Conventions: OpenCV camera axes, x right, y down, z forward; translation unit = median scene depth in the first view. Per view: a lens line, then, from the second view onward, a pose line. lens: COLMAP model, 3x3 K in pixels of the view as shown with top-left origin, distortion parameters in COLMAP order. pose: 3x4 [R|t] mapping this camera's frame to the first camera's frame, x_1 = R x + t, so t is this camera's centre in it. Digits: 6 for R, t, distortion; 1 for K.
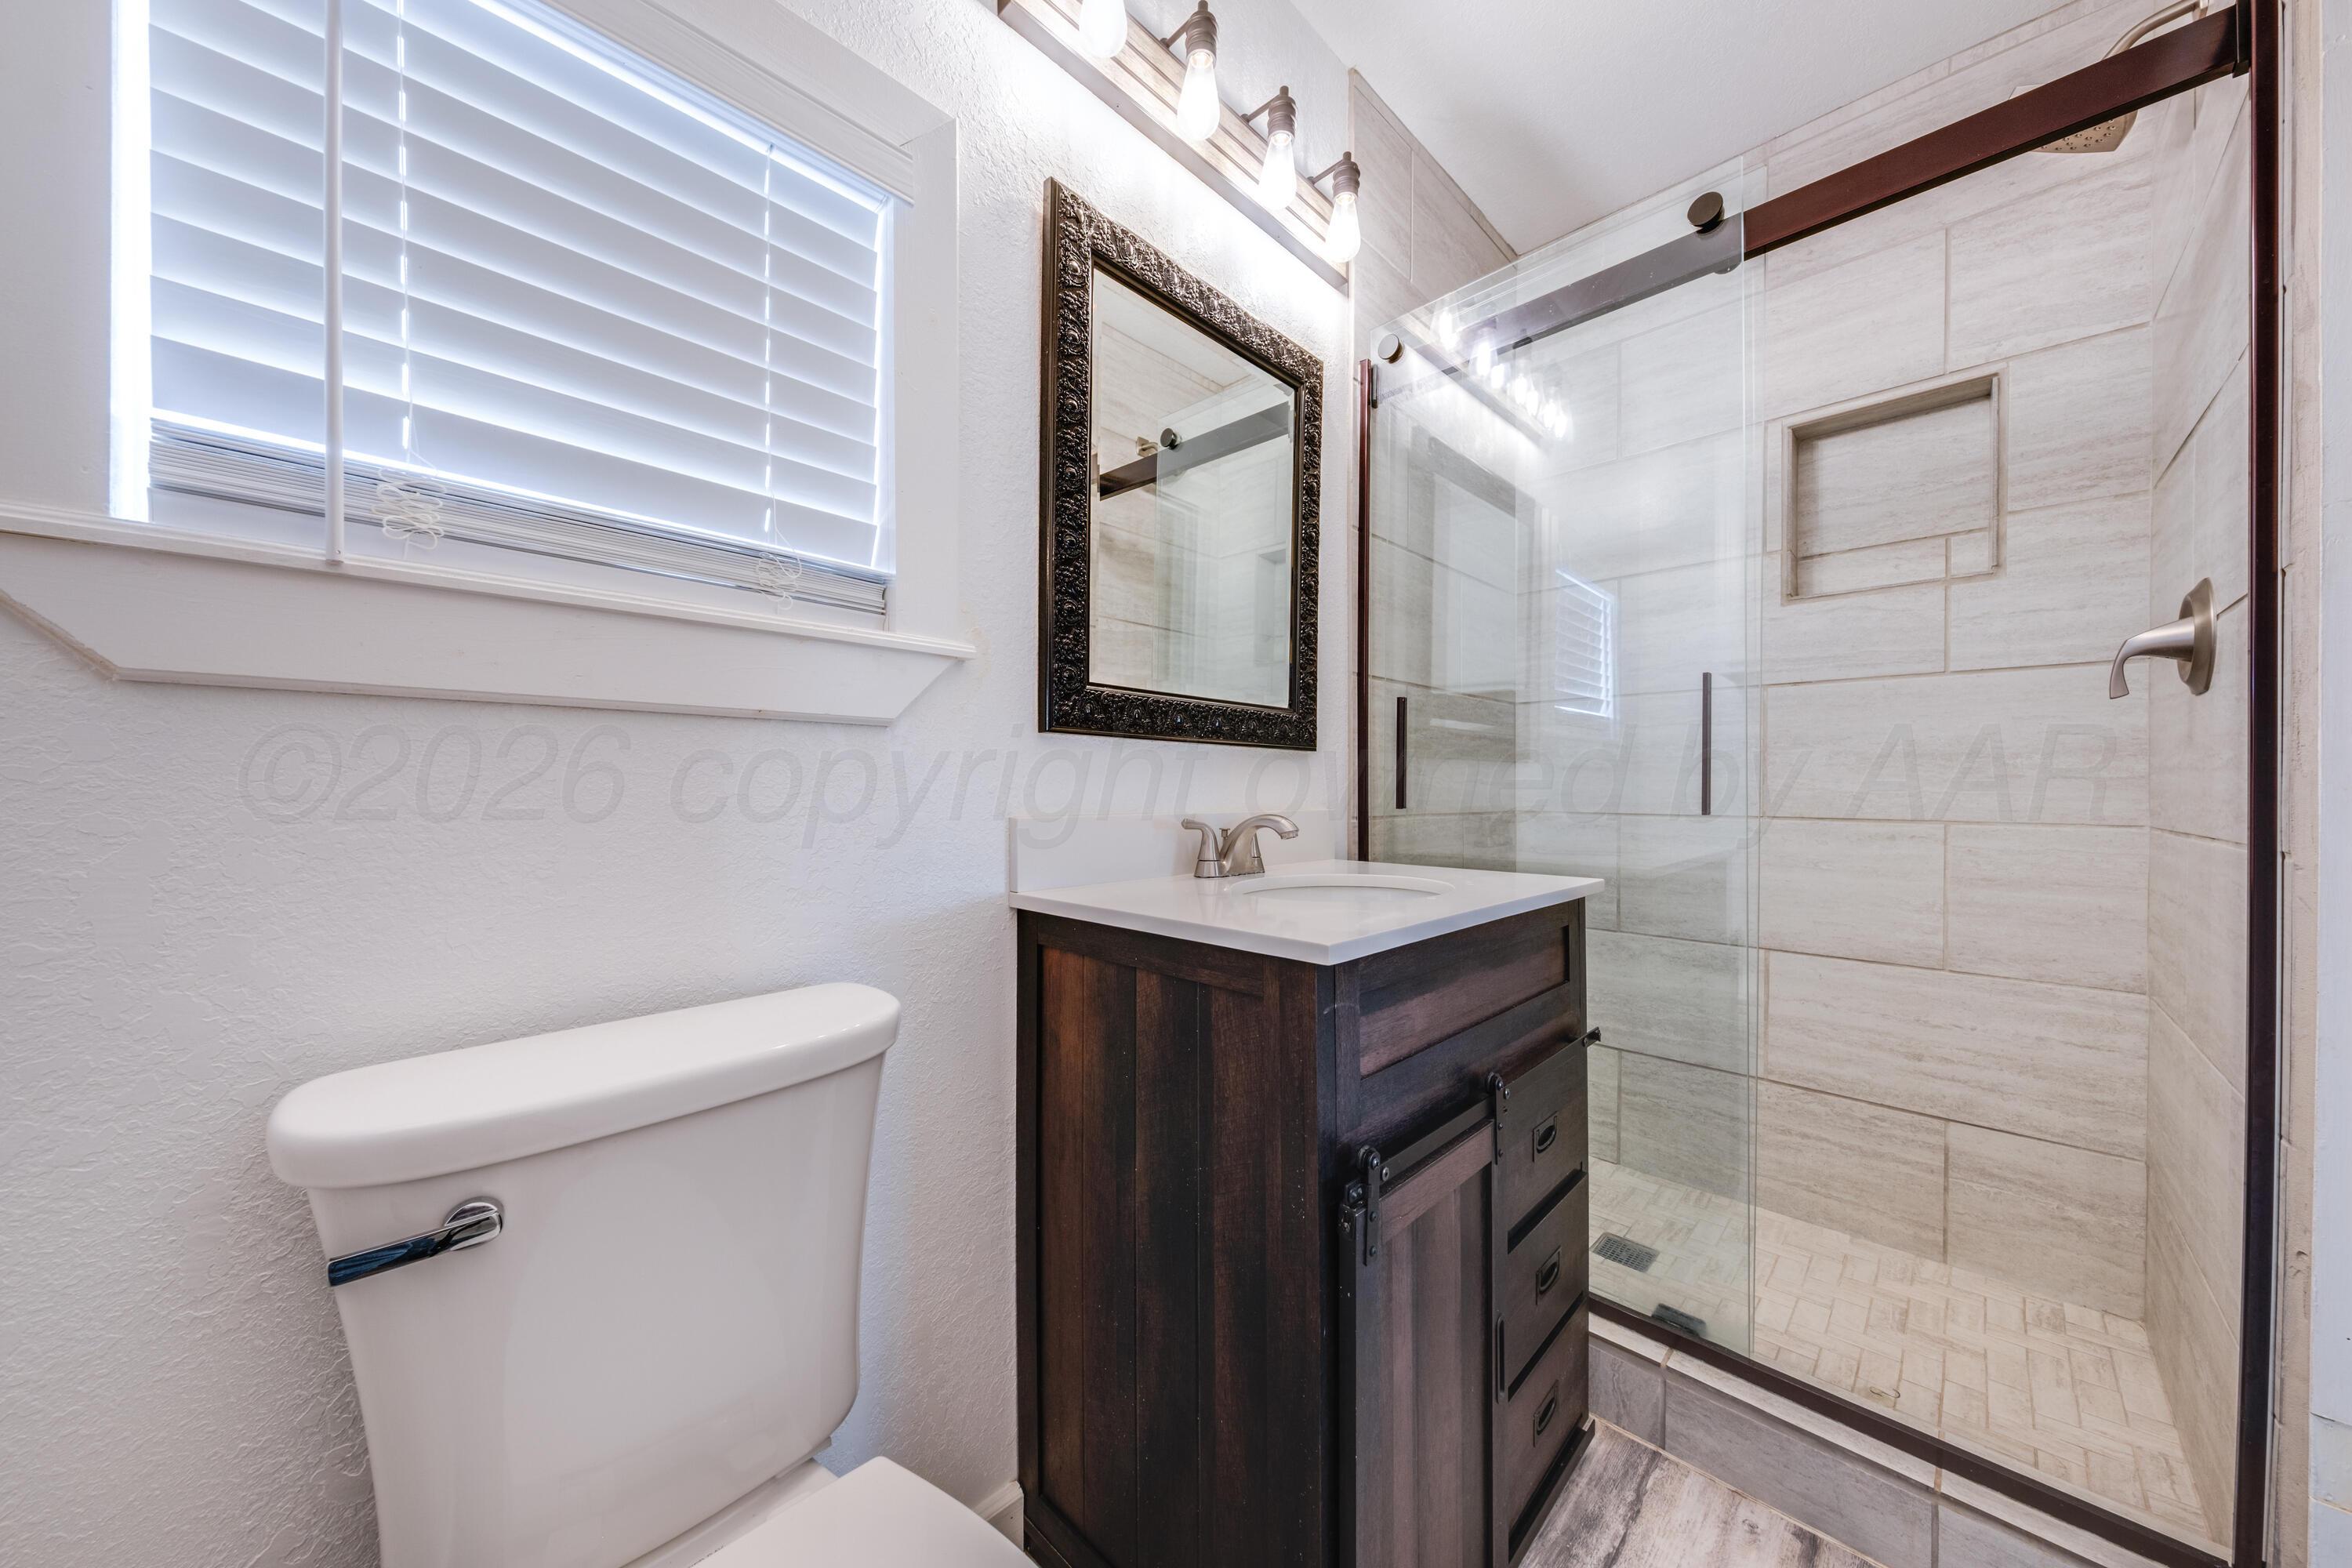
lens RADIAL K [[798.2, 0, 1179.6], [0, 798.2, 781.6], [0, 0, 1]] dist [0.000254, 0.000005]
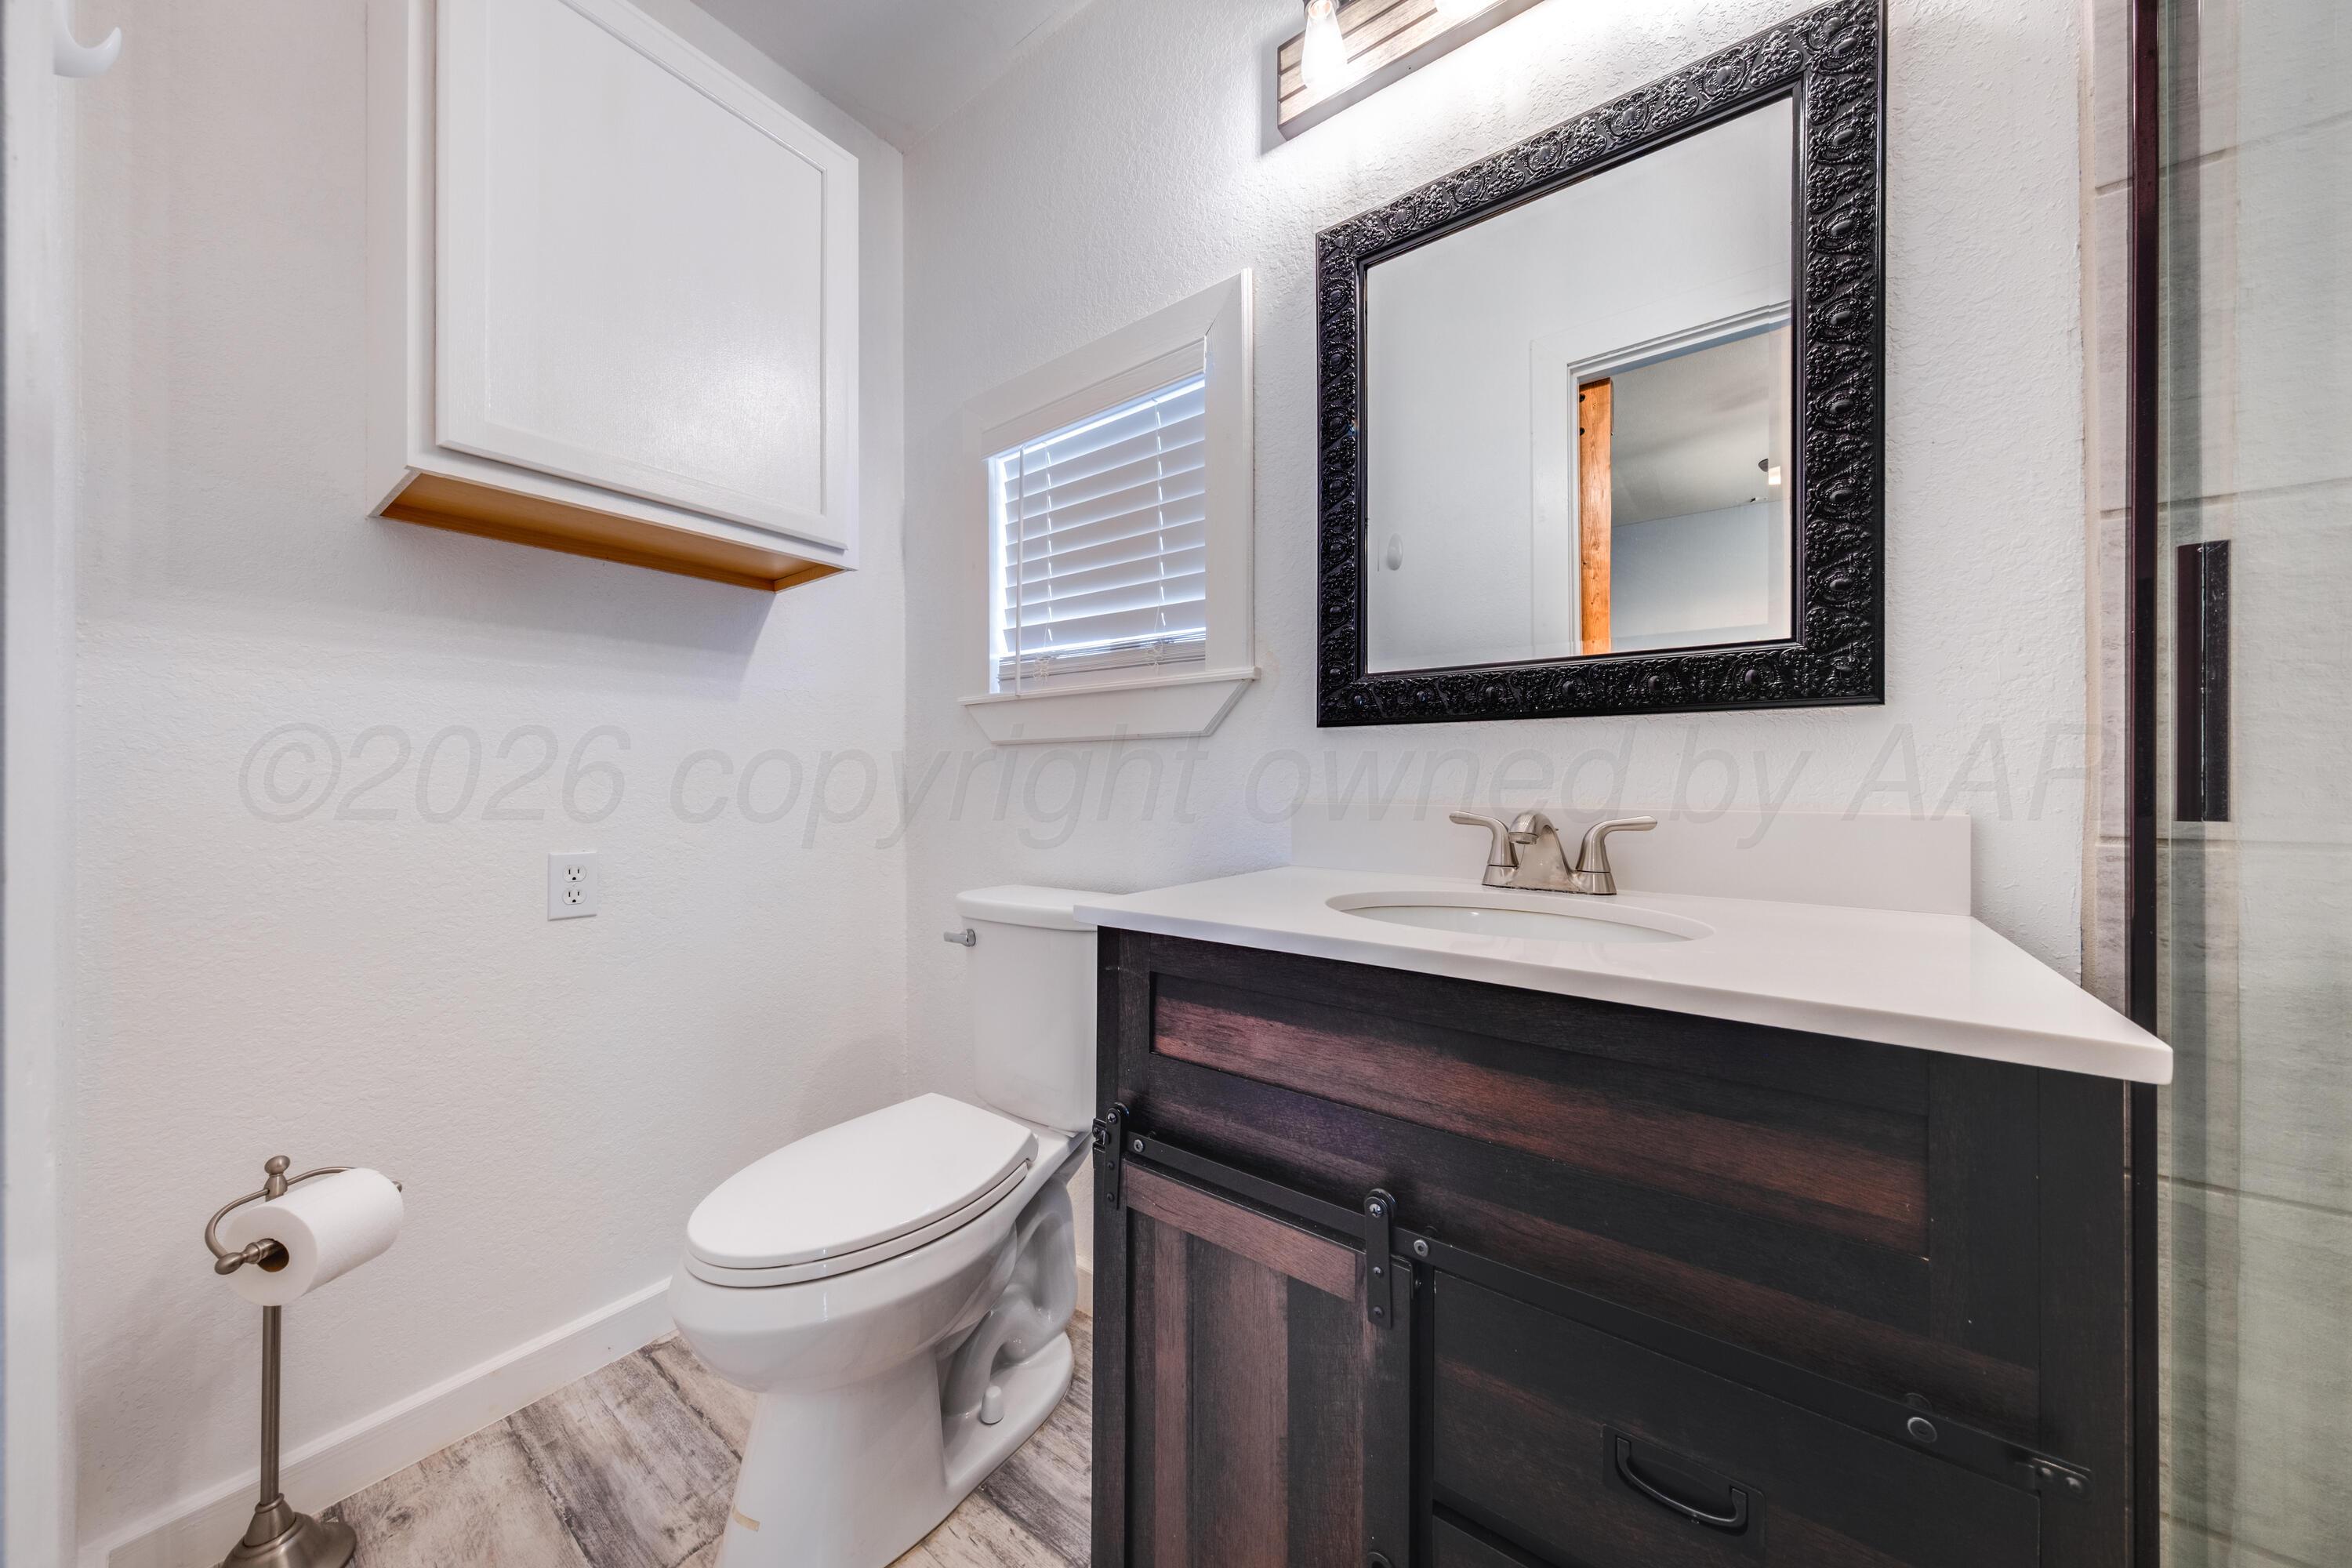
lens RADIAL K [[778.0, 0, 1180.1], [0, 778.0, 790.7], [0, 0, 1]] dist [-0.000545, -0.000051]
pose [[0.137840, 0.000072, -0.990455, 0.980797], [0.003970, 0.999992, 0.000625, 0.026958], [0.990447, -0.004018, 0.137838, 0.718981]]
